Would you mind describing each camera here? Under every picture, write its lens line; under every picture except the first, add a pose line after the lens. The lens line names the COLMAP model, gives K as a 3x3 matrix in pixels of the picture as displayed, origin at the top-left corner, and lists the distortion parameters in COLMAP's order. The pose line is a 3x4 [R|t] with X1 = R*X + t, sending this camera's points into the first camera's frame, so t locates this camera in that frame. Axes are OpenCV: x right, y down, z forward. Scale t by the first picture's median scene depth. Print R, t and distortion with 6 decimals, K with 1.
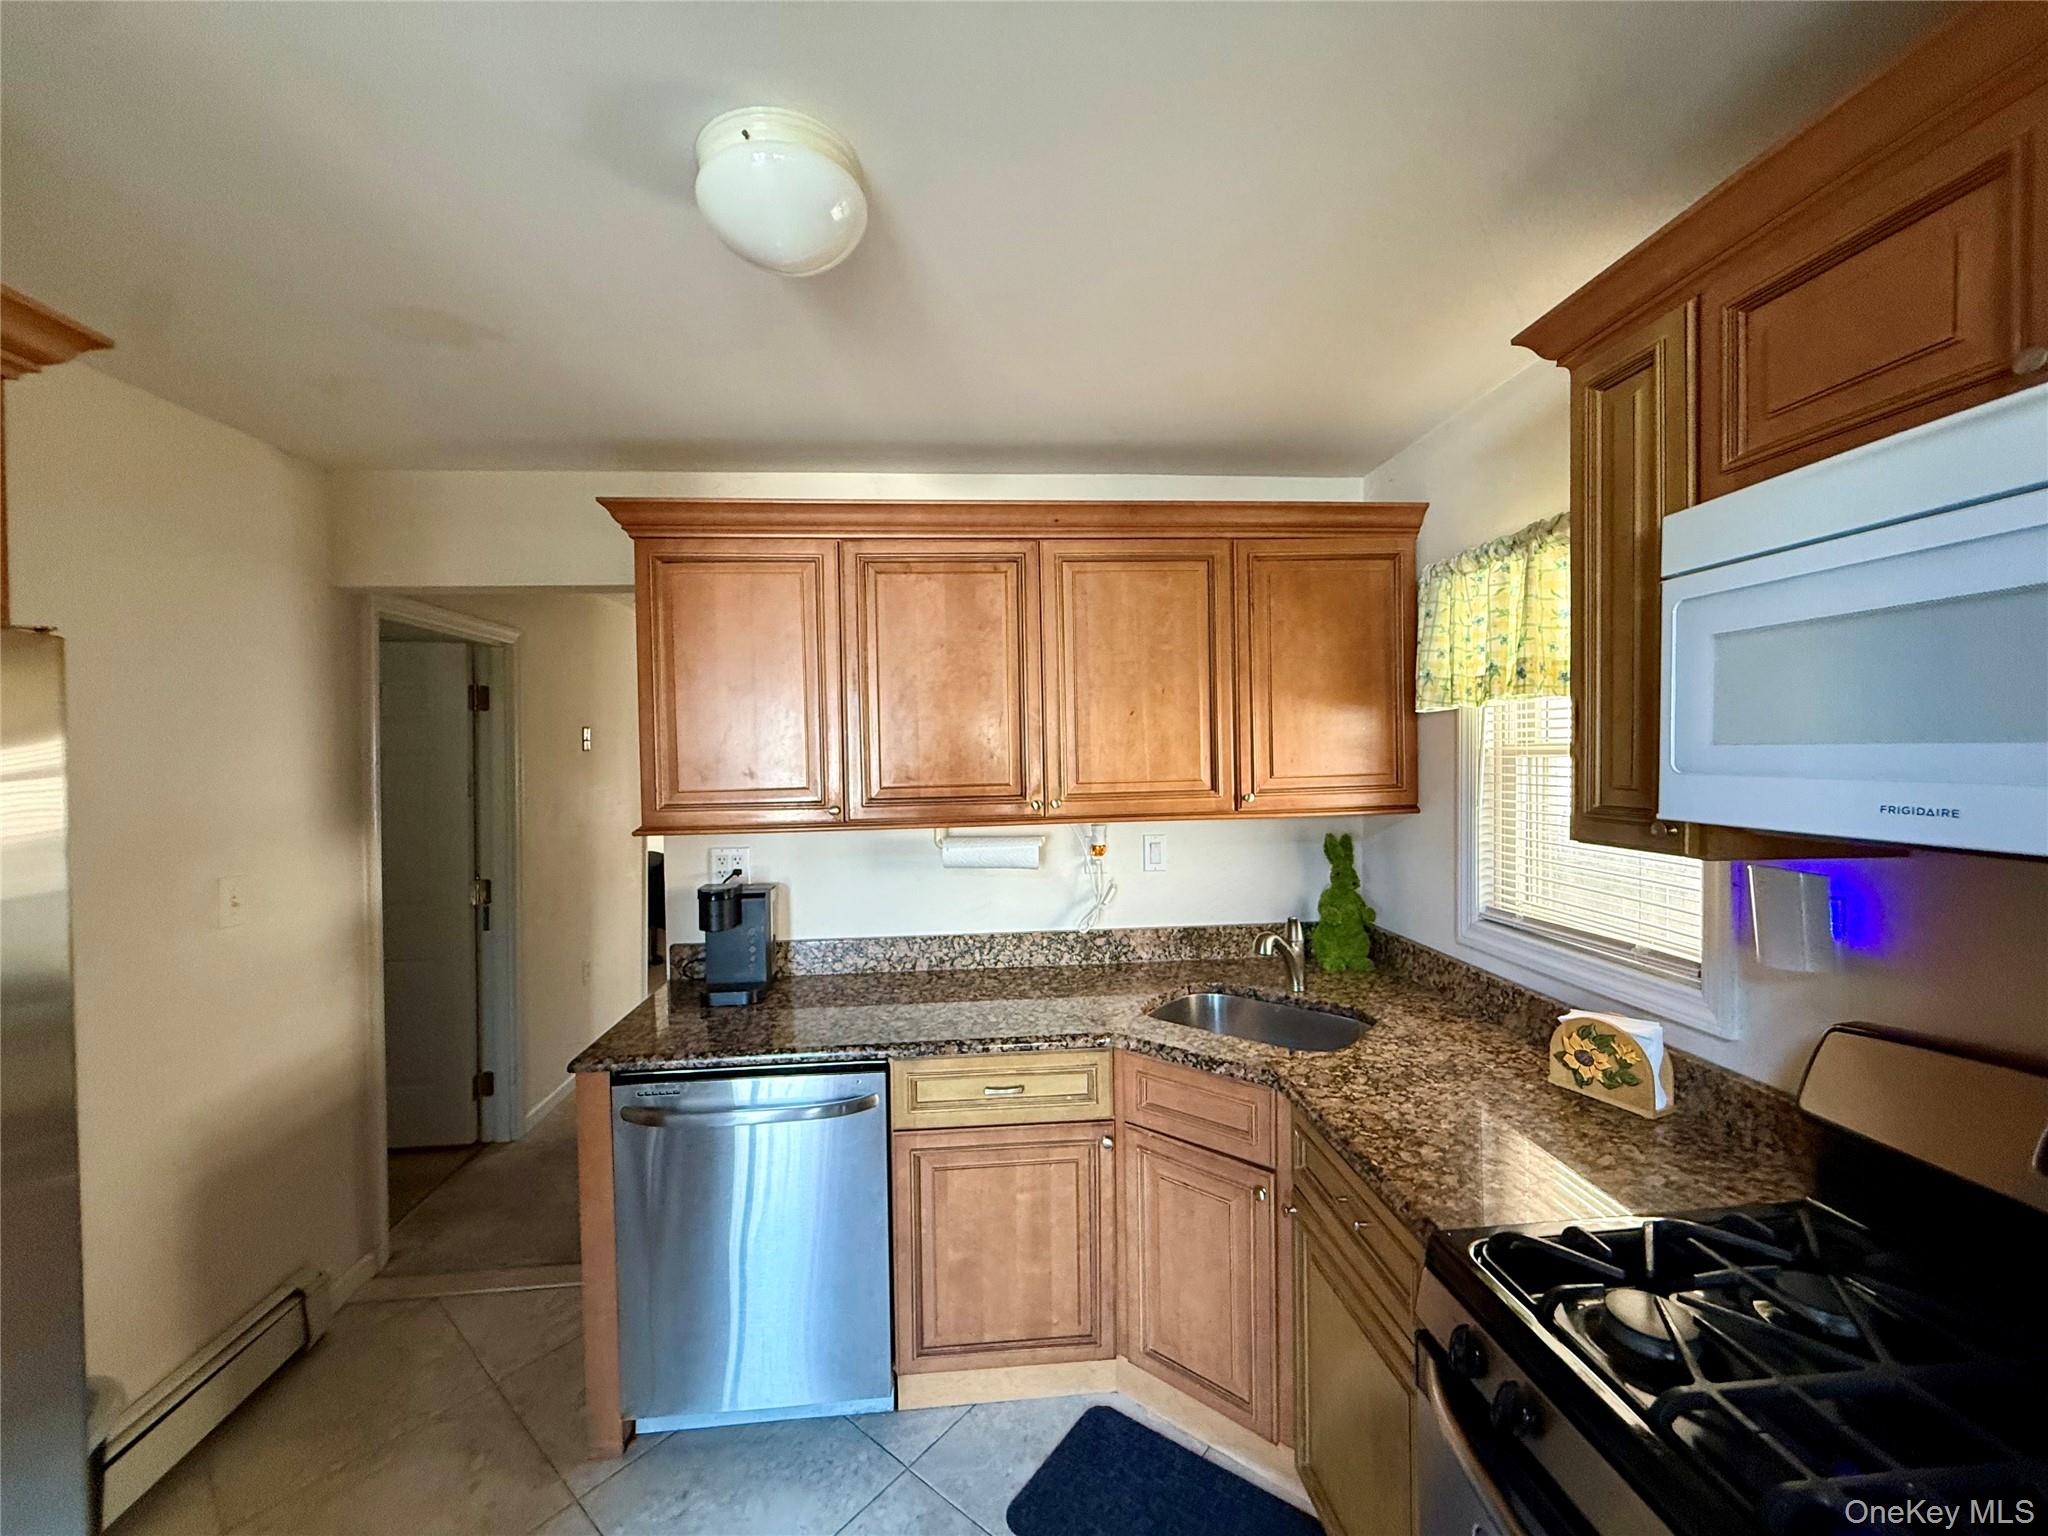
lens RADIAL K [[818.8, 0, 1015.4], [0, 818.8, 766.0], [0, 0, 1]] dist [0.000819, 0.000110]
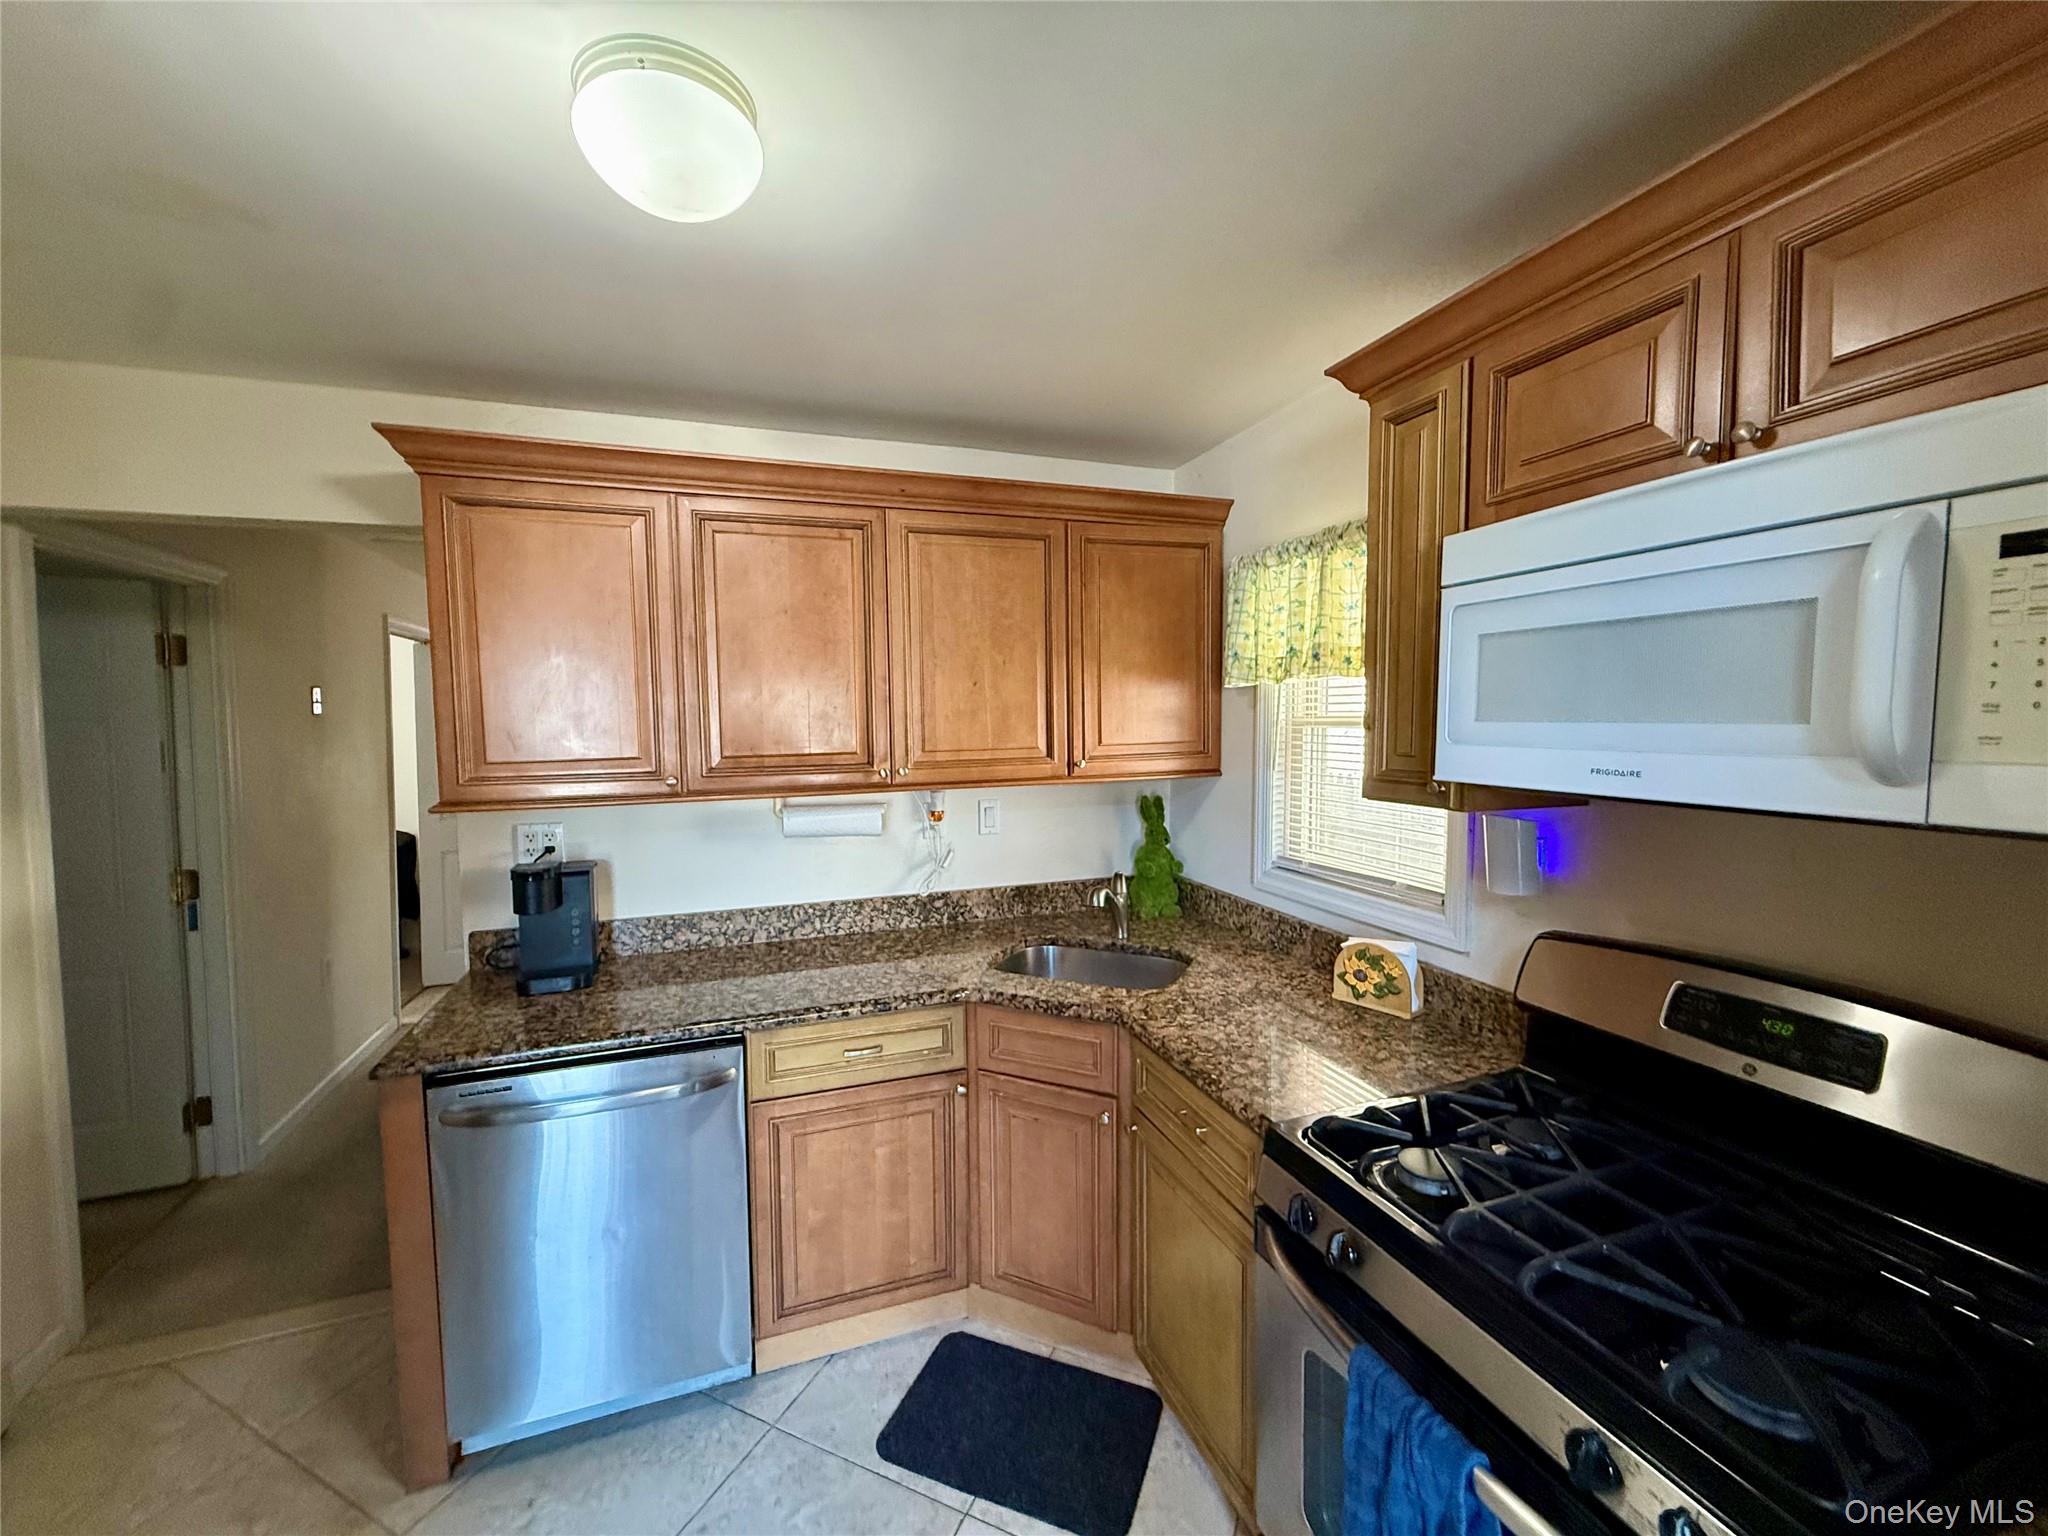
lens RADIAL K [[818.8, 0, 1017.1], [0, 818.8, 766.3], [0, 0, 1]] dist [0.000819, 0.000110]
pose [[0.965837, -0.009630, 0.258970, -0.090420], [-0.001562, 0.999075, 0.042976, -0.005367], [-0.259145, -0.041912, 0.964929, -0.025062]]
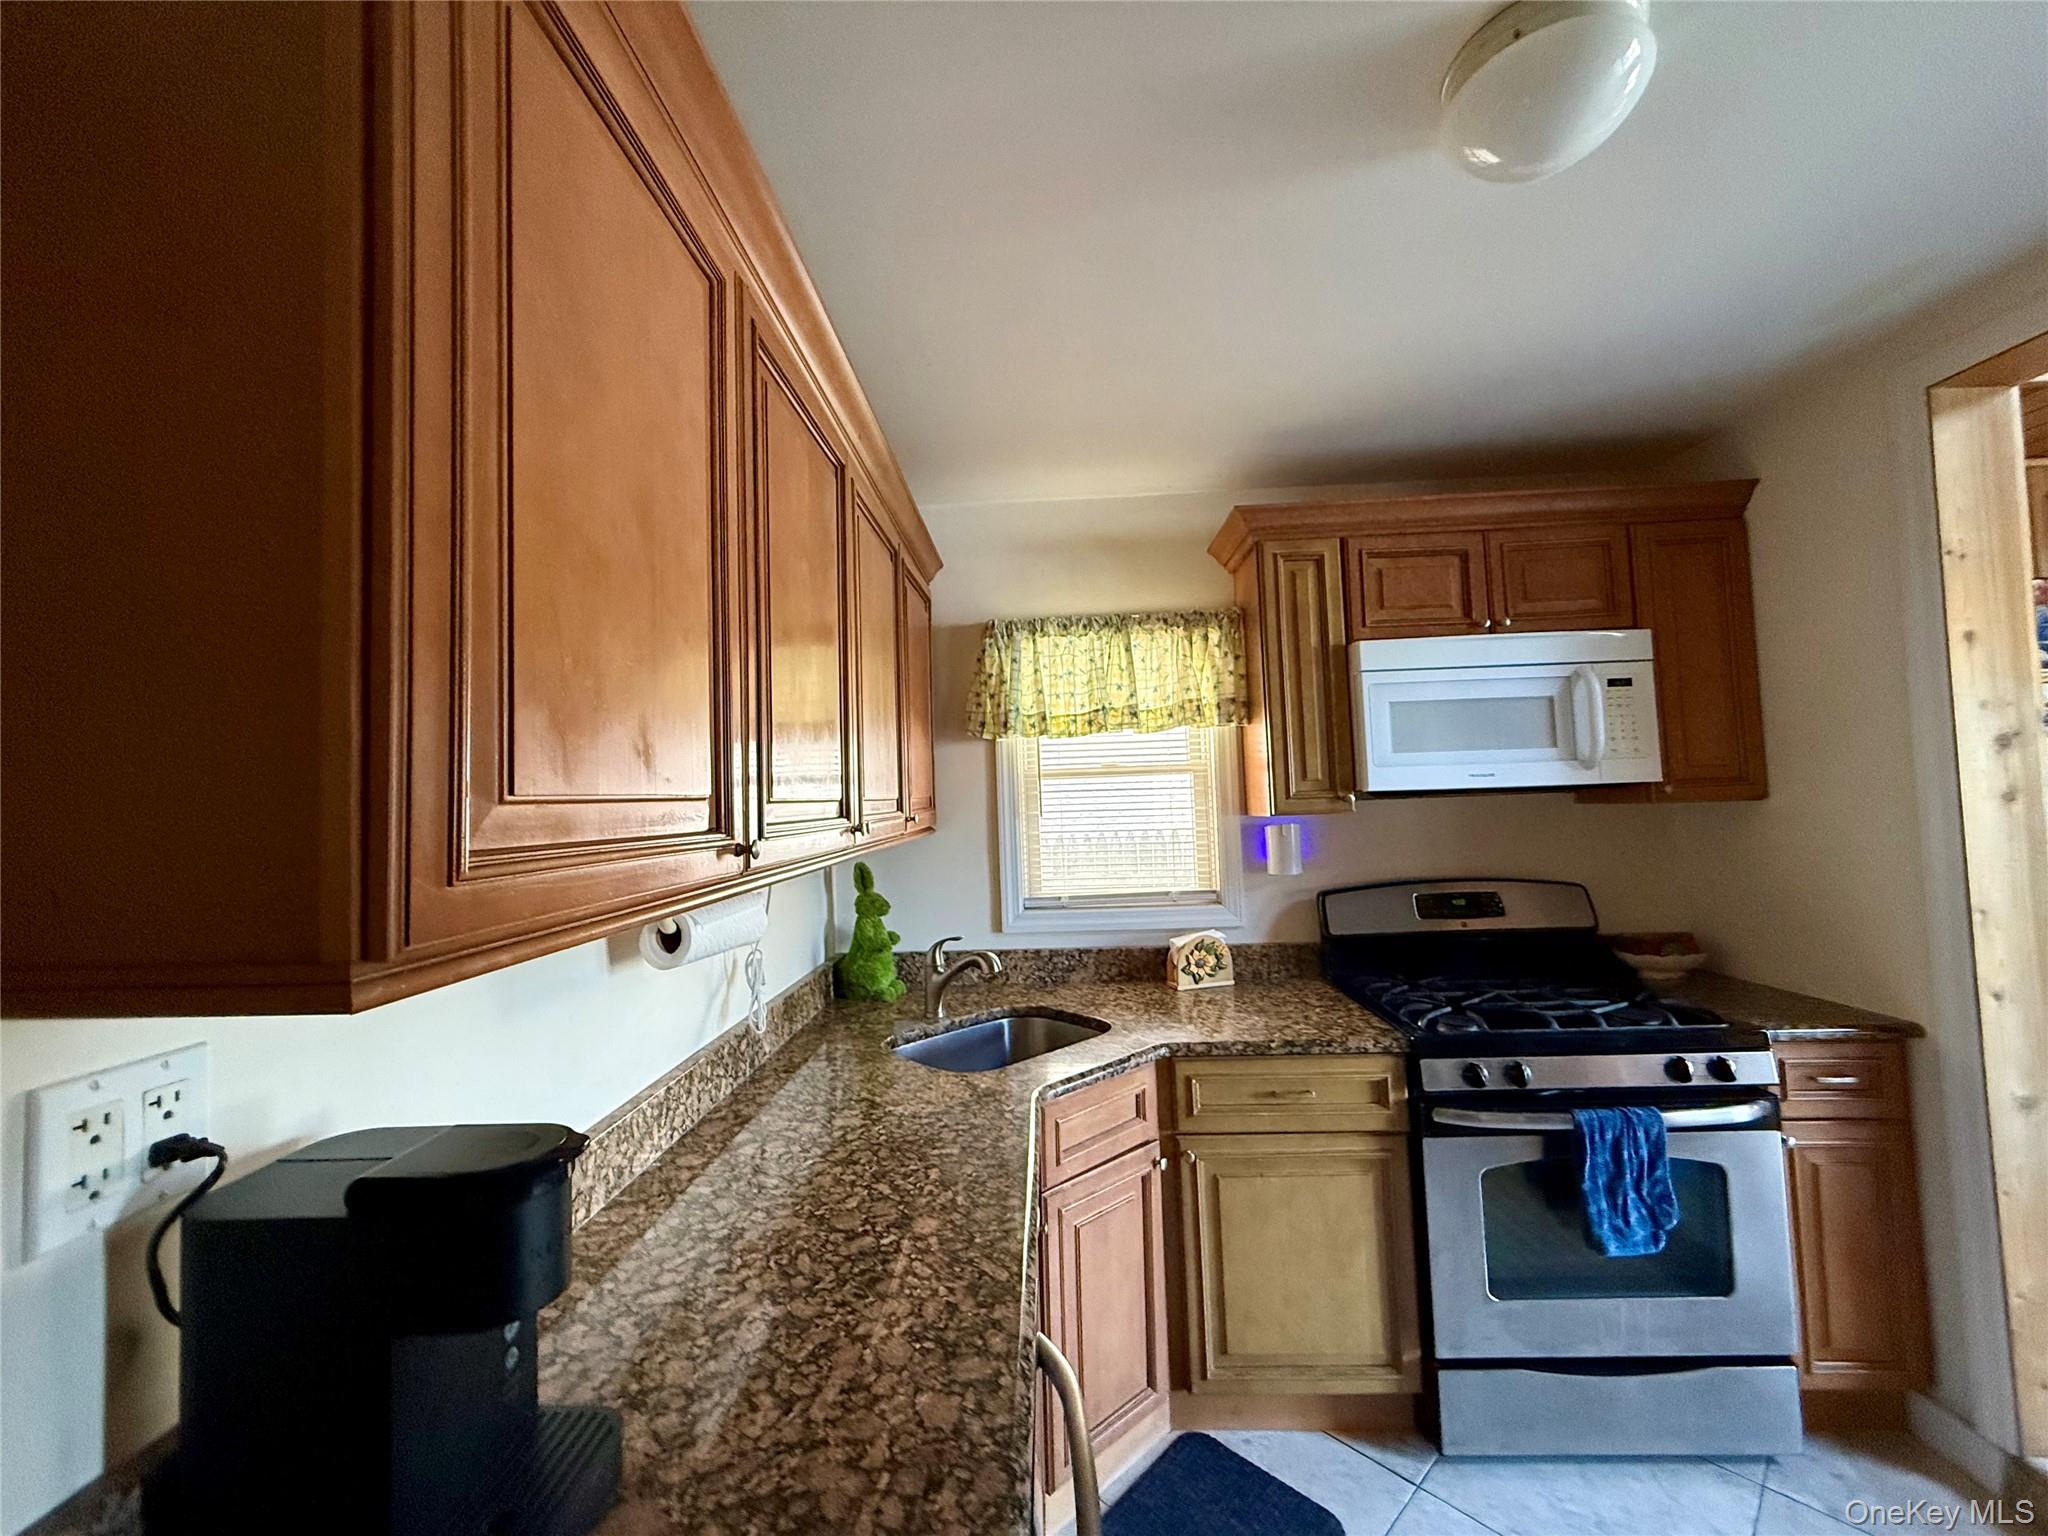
lens RADIAL K [[818.8, 0, 1021.2], [0, 818.8, 769.5], [0, 0, 1]] dist [0.000819, 0.000110]
pose [[0.119865, 0.053247, 0.991361, -0.733751], [0.046621, 0.997157, -0.059196, 0.051970], [-0.991695, 0.053314, 0.117041, 0.914944]]
